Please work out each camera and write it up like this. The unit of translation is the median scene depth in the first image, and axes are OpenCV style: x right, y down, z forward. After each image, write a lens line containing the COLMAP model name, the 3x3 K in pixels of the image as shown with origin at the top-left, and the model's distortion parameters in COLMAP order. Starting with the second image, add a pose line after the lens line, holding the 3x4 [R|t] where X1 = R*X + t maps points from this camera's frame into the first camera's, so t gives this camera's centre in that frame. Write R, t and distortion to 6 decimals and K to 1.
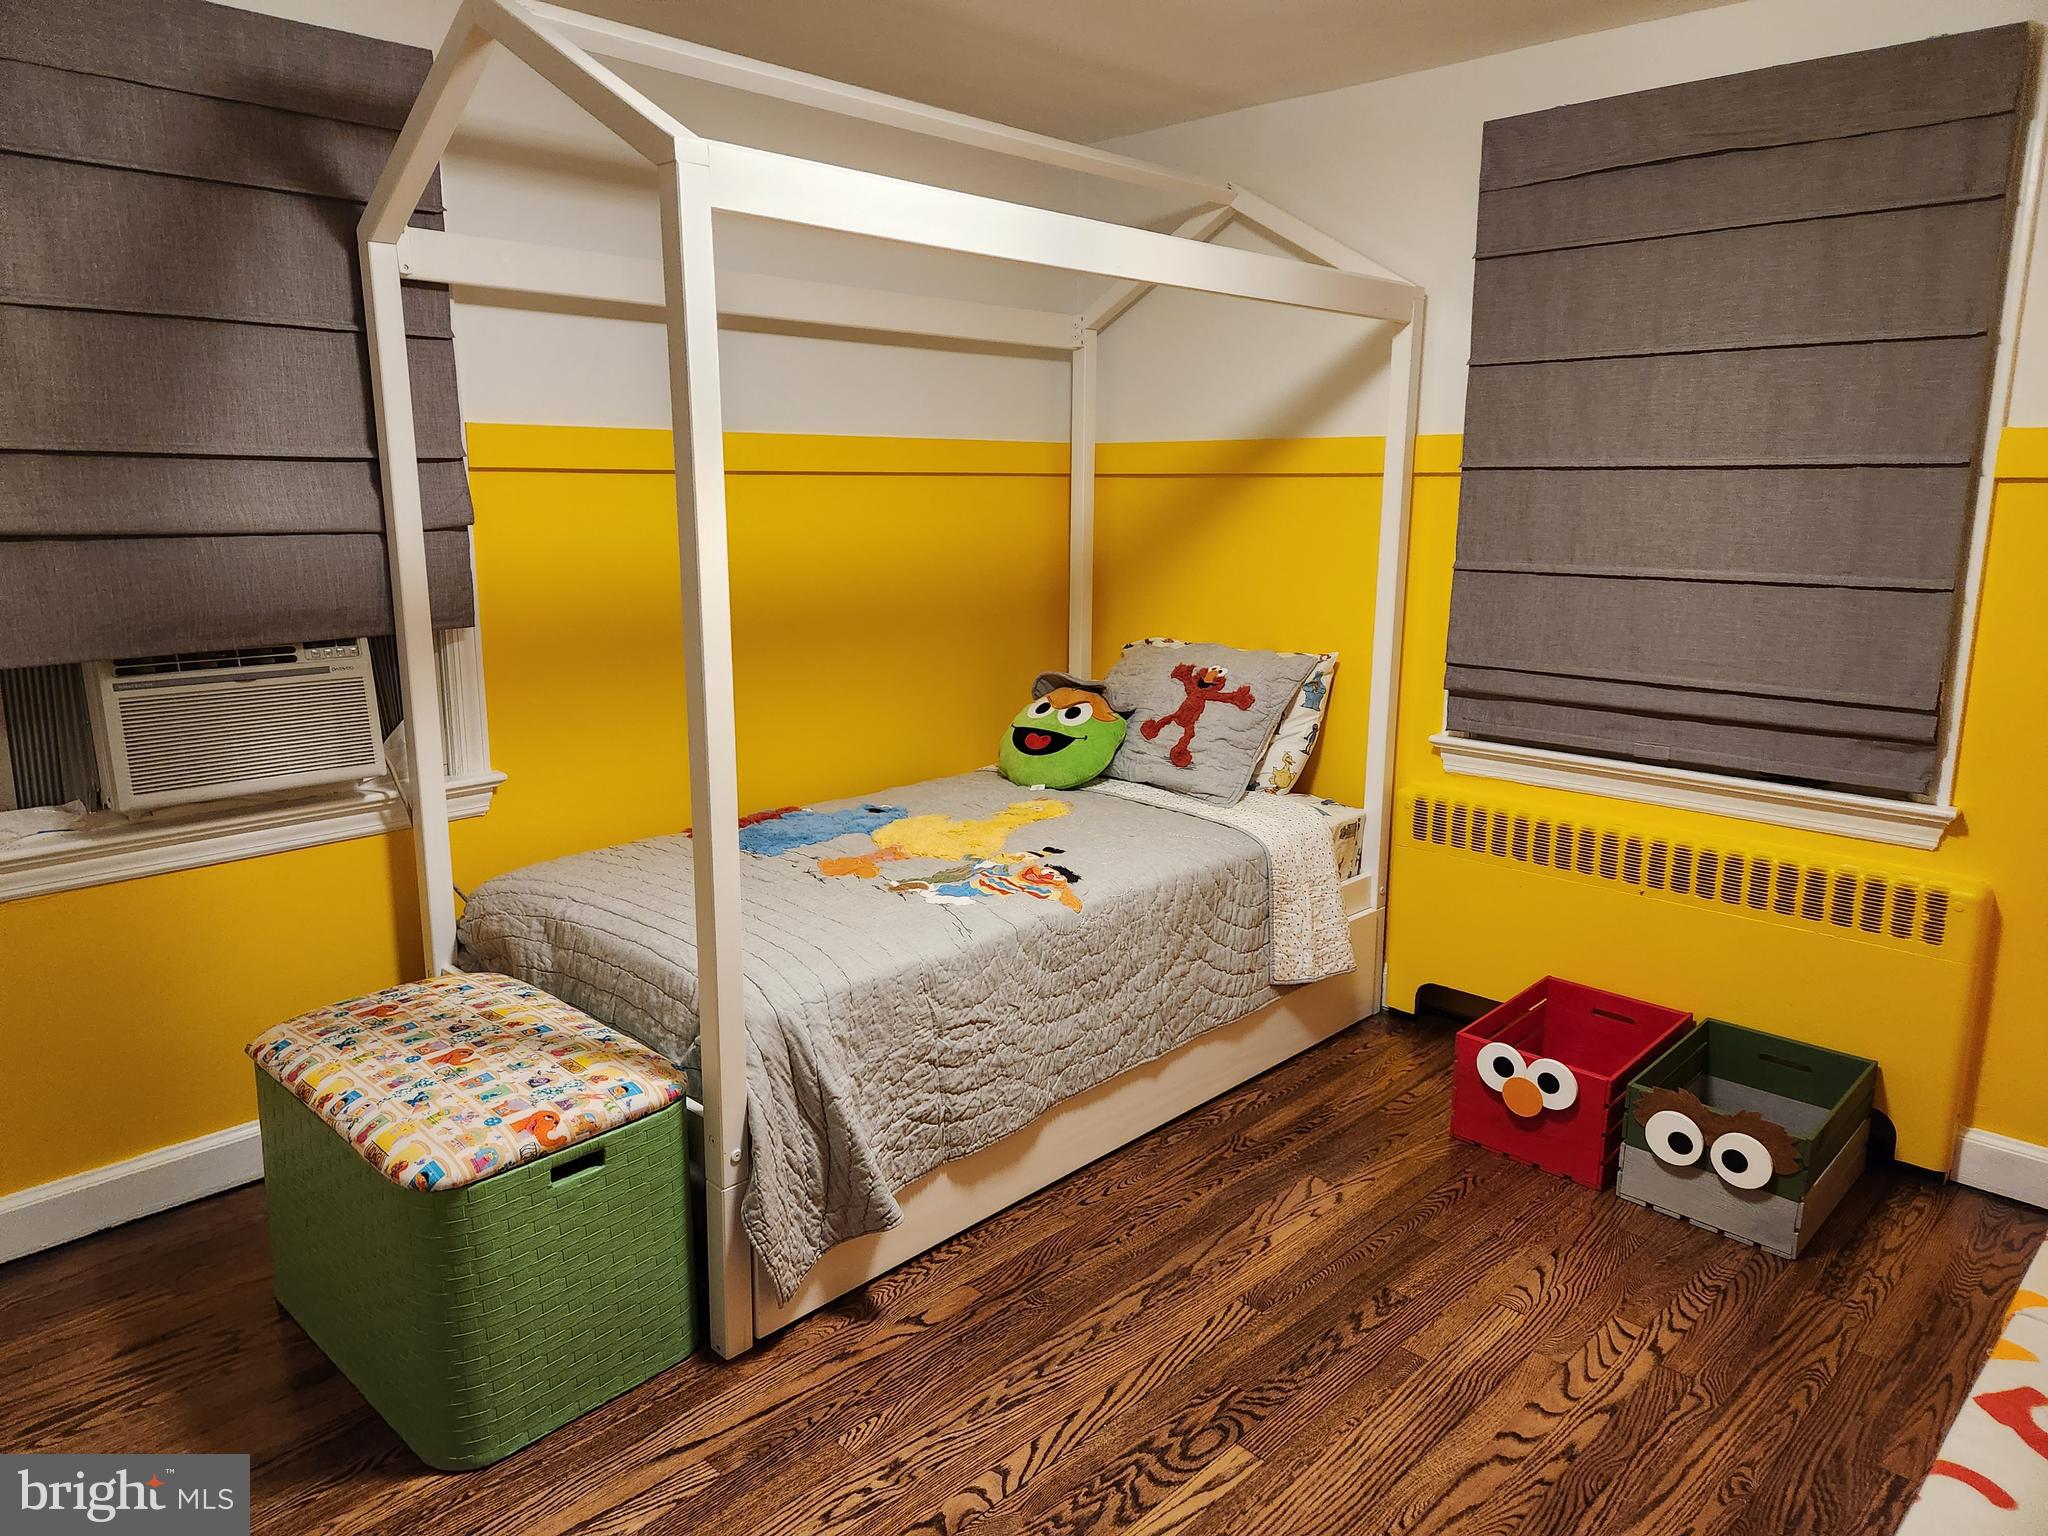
lens RADIAL K [[1367.3, 0, 1025.1], [0, 1367.3, 729.9], [0, 0, 1]] dist [0.087524, -0.076493]
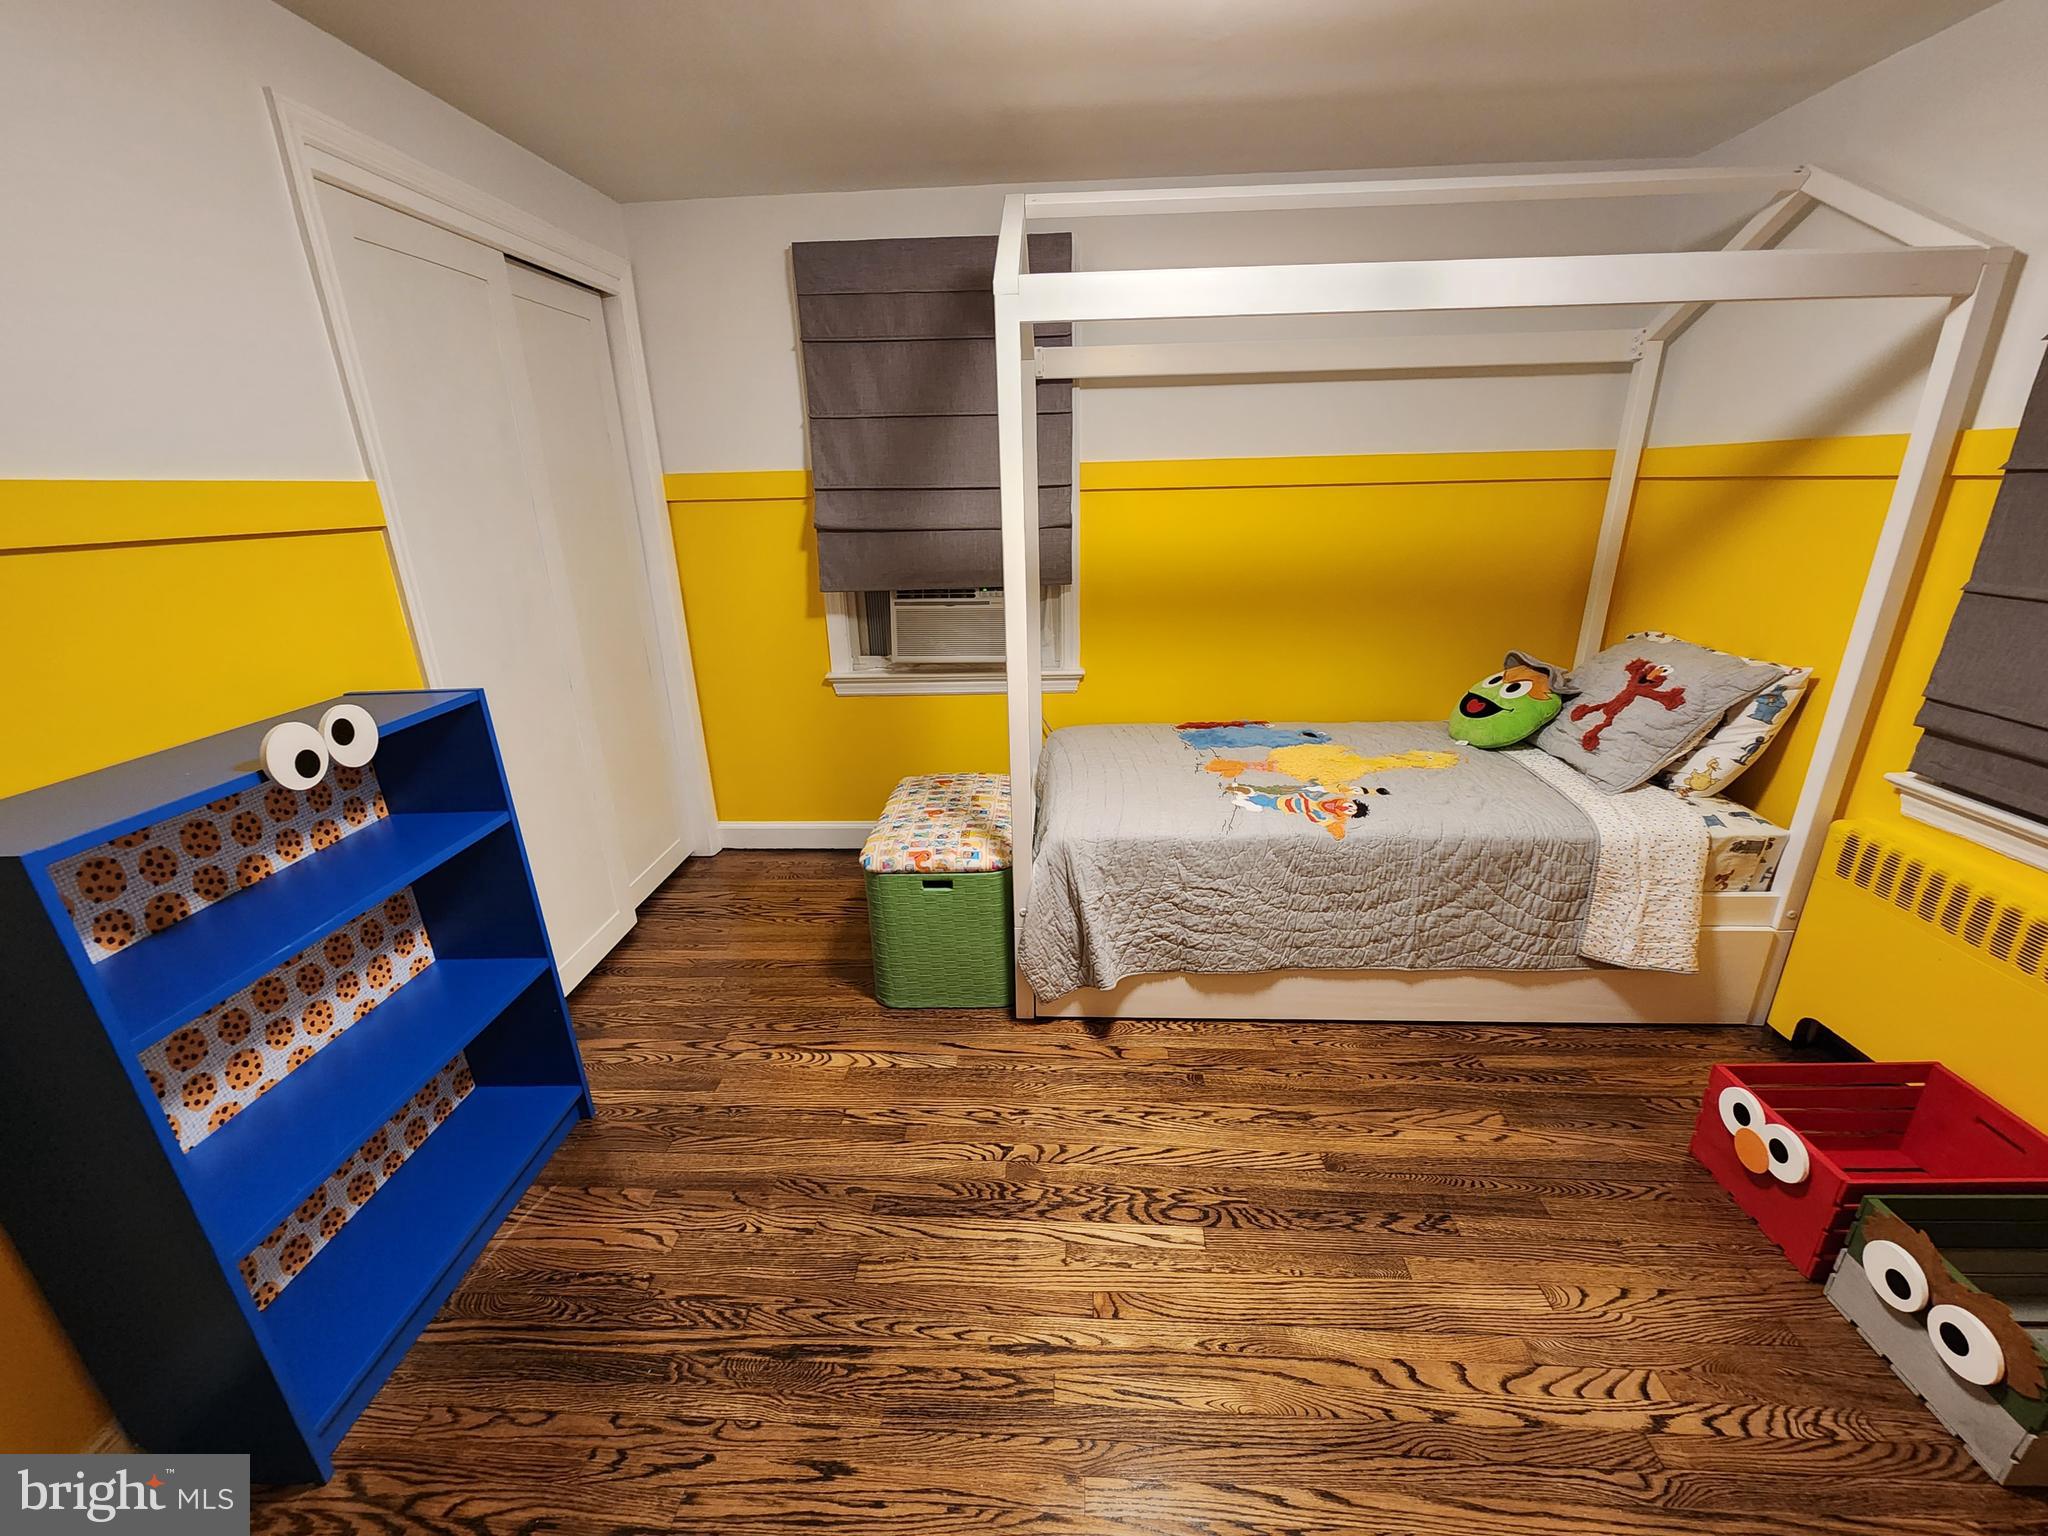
lens RADIAL K [[843.4, 0, 1024.0], [0, 843.4, 768.0], [0, 0, 1]] dist [0.000445, -0.000468]
pose [[0.661197, 0.224267, -0.715907, 0.394656], [-0.111925, 0.973081, 0.201458, -0.059715], [0.741816, -0.053076, 0.668500, 0.247385]]
